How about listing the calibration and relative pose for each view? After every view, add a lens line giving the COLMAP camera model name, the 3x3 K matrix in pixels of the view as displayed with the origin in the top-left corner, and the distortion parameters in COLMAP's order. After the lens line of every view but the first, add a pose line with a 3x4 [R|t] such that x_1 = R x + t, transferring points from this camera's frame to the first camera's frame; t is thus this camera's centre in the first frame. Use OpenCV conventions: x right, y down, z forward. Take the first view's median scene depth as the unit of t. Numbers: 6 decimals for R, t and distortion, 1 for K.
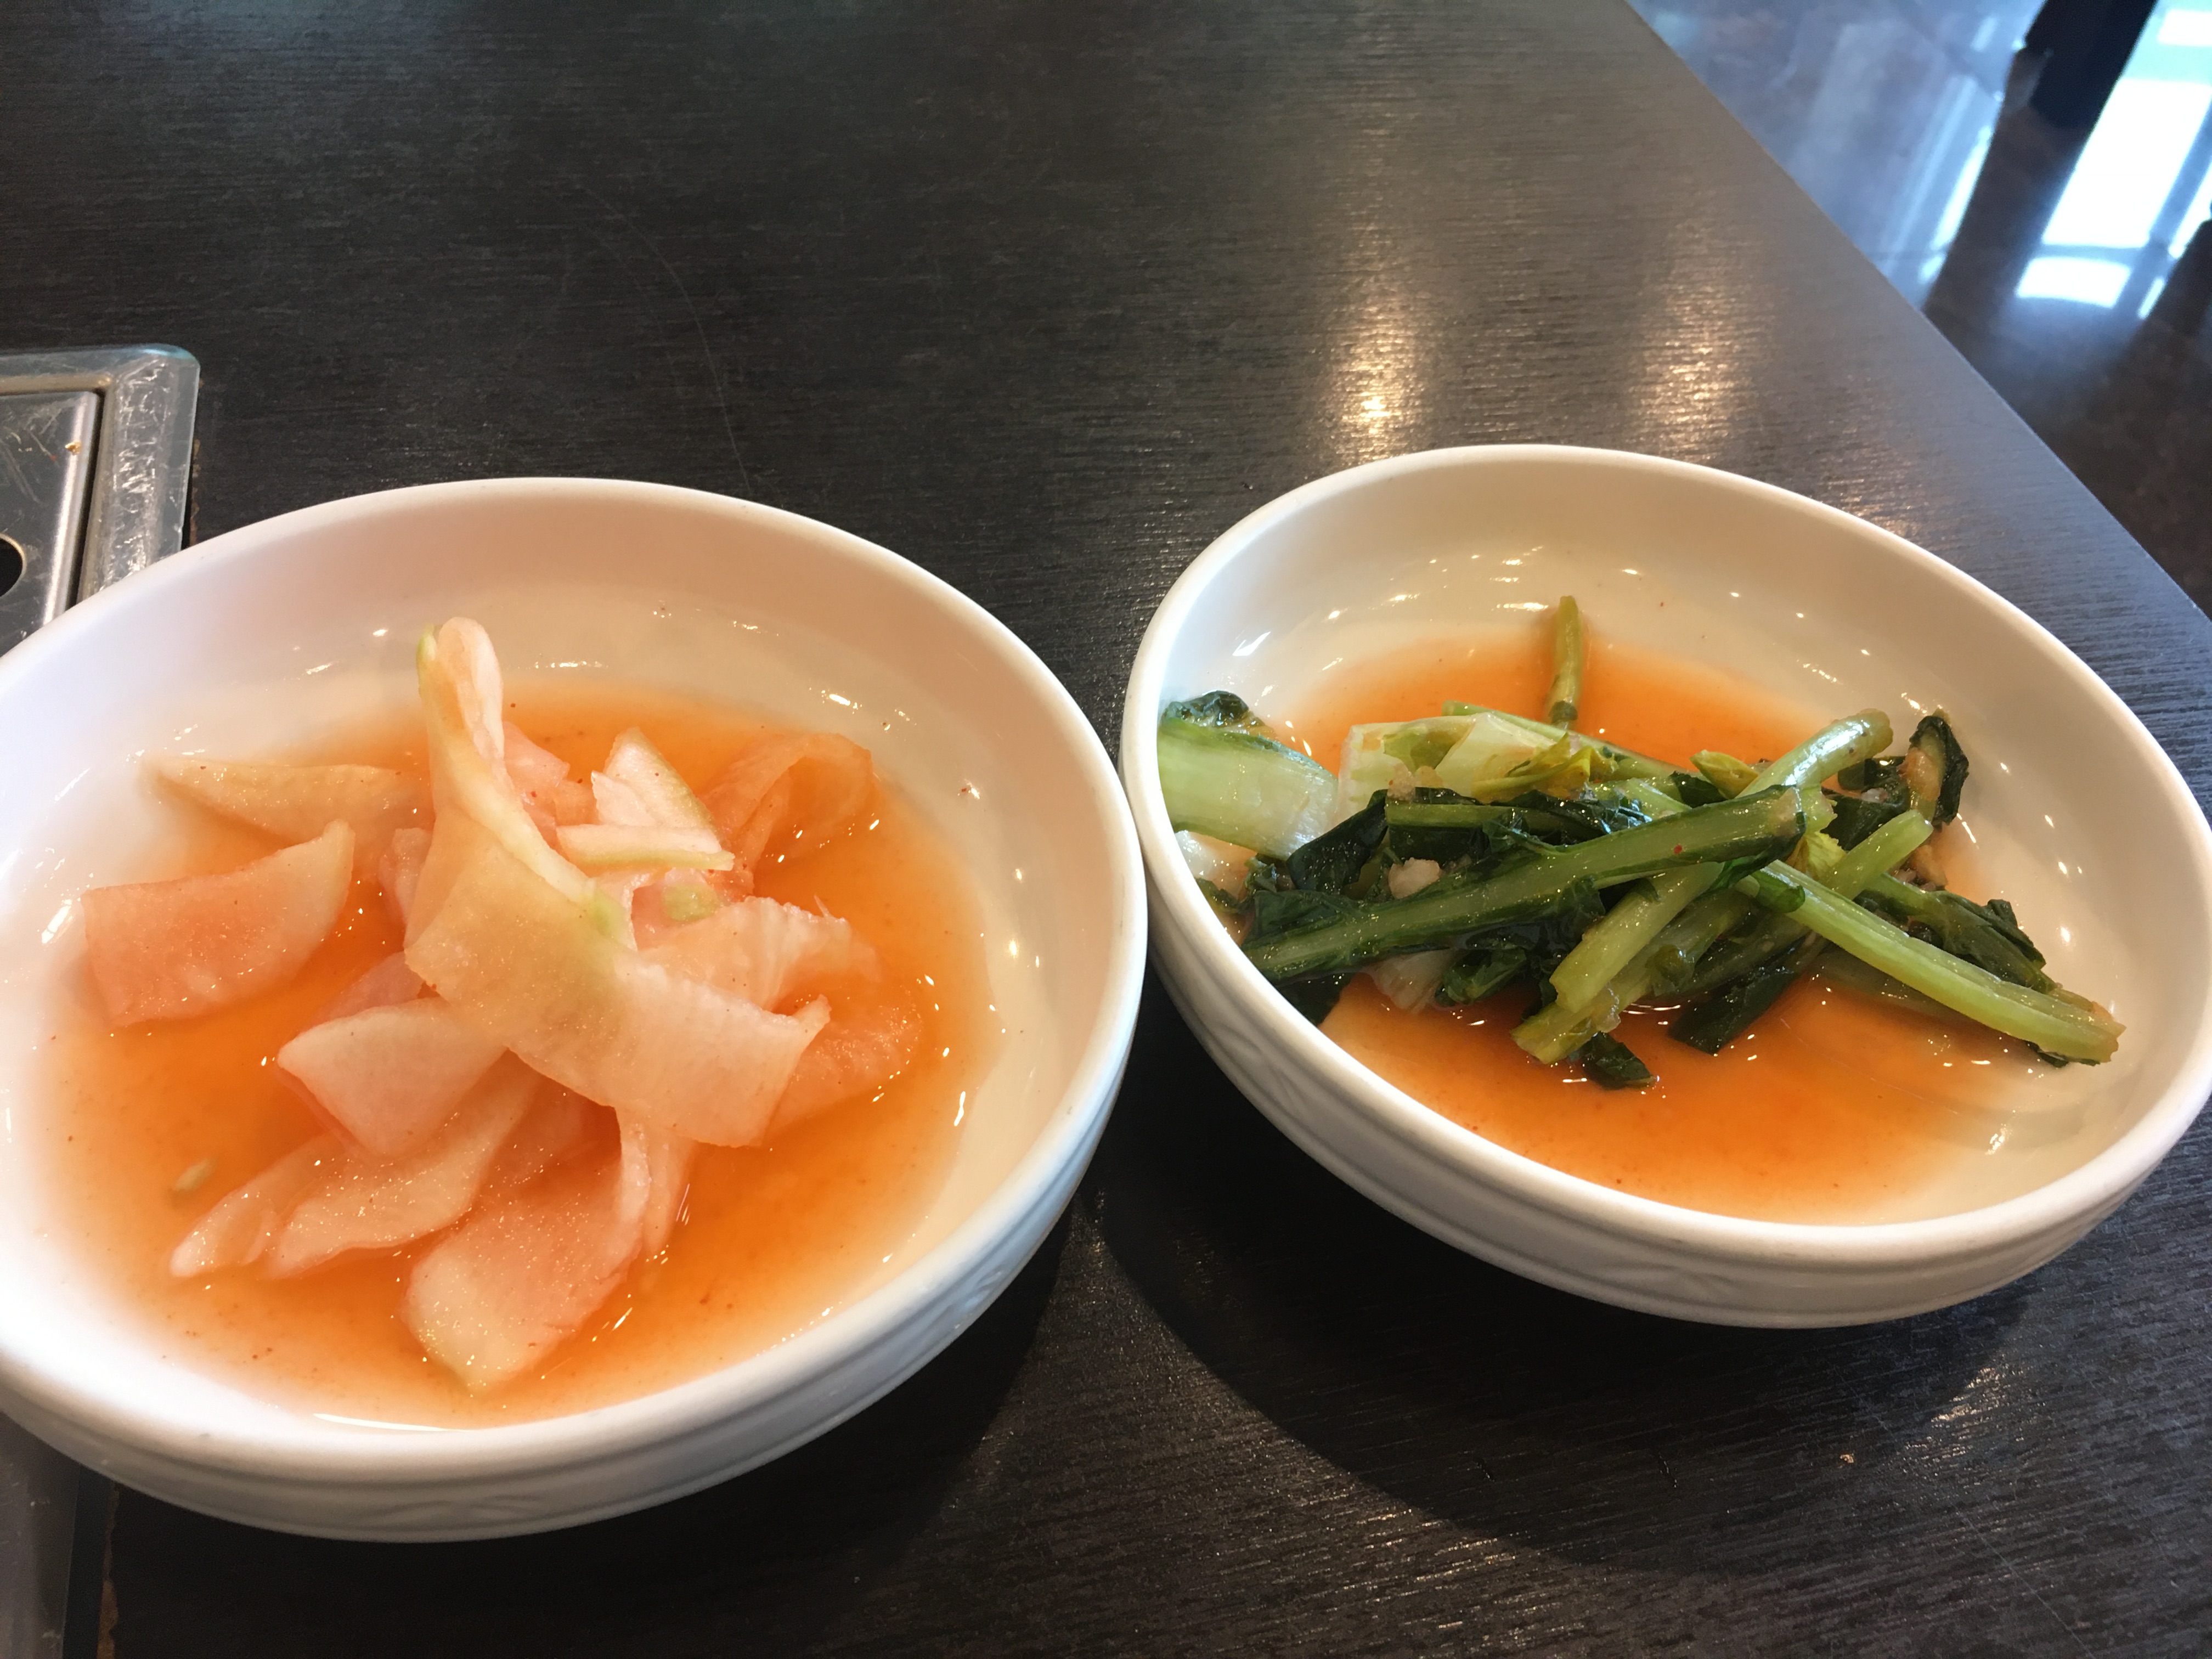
lens RADIAL K [[1897.8, 0, 1106.0], [0, 1897.8, 829.5], [0, 0, 1]] dist [0.048528, -0.093540]
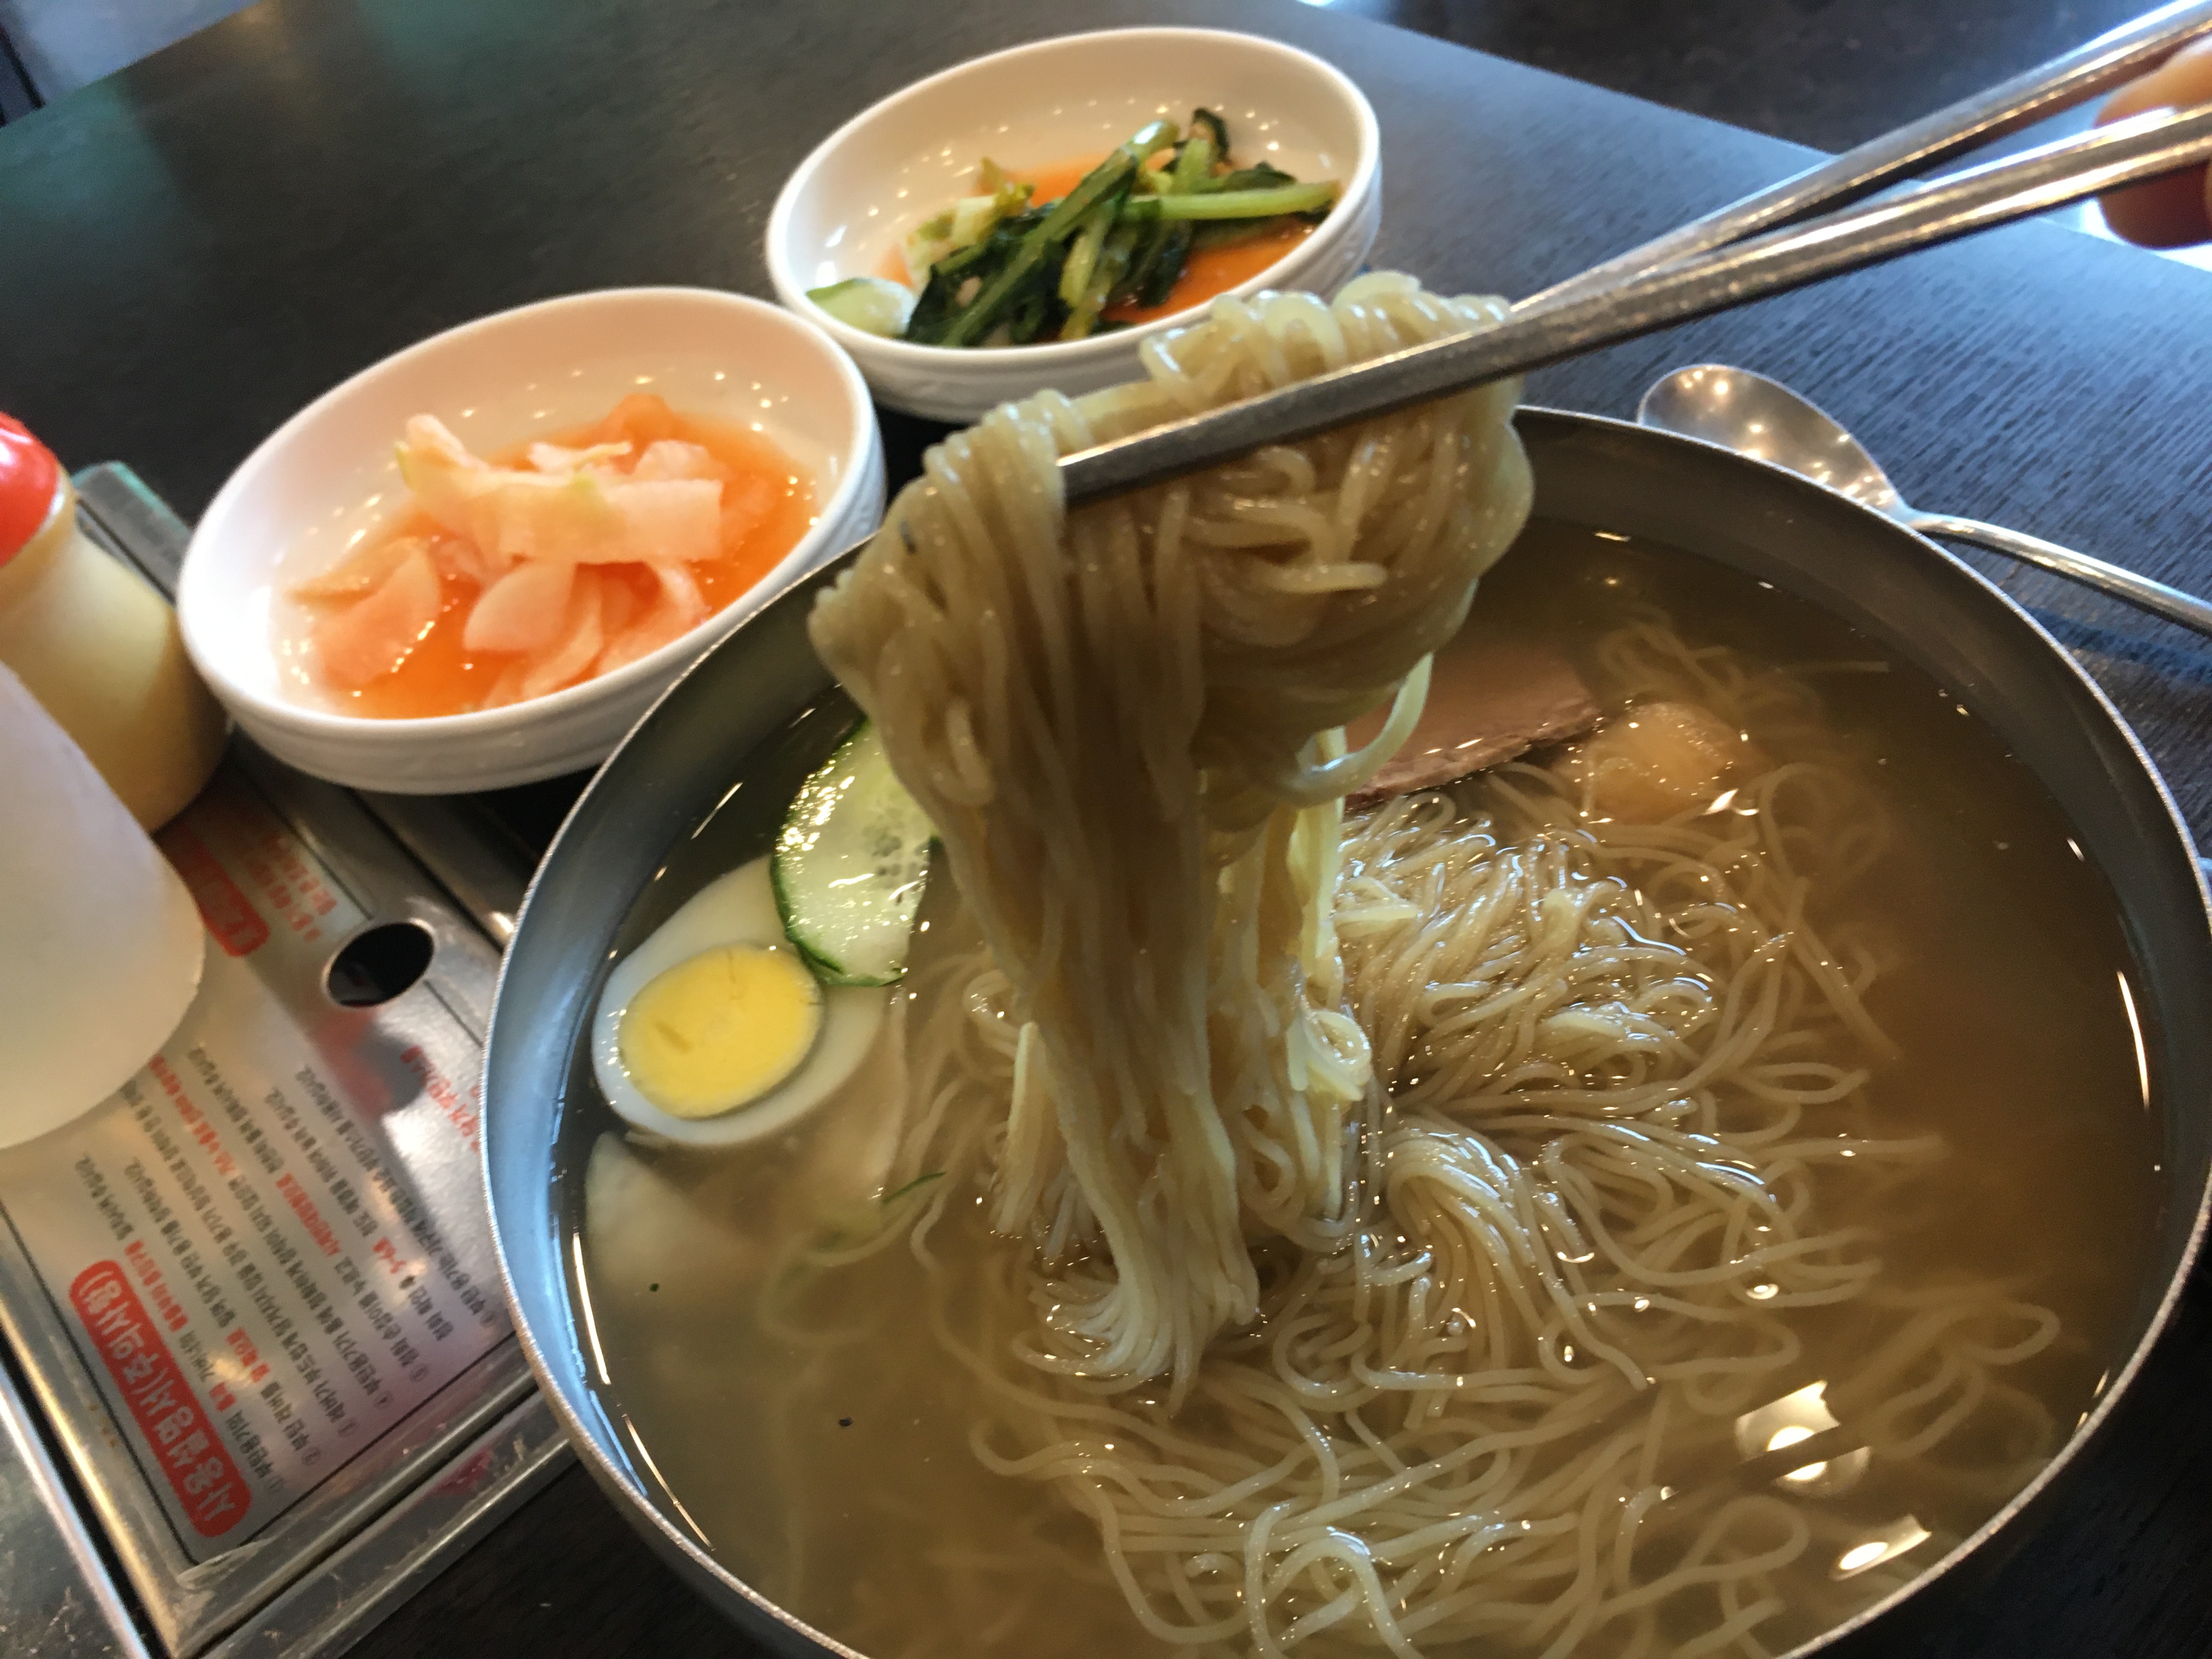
lens RADIAL K [[1897.8, 0, 1106.0], [0, 1897.8, 829.5], [0, 0, 1]] dist [0.048528, -0.093540]
pose [[0.851193, -0.507114, 0.135303, -0.224205], [0.508977, 0.860471, 0.023051, 0.480580], [-0.128114, 0.049245, 0.990536, -0.750258]]
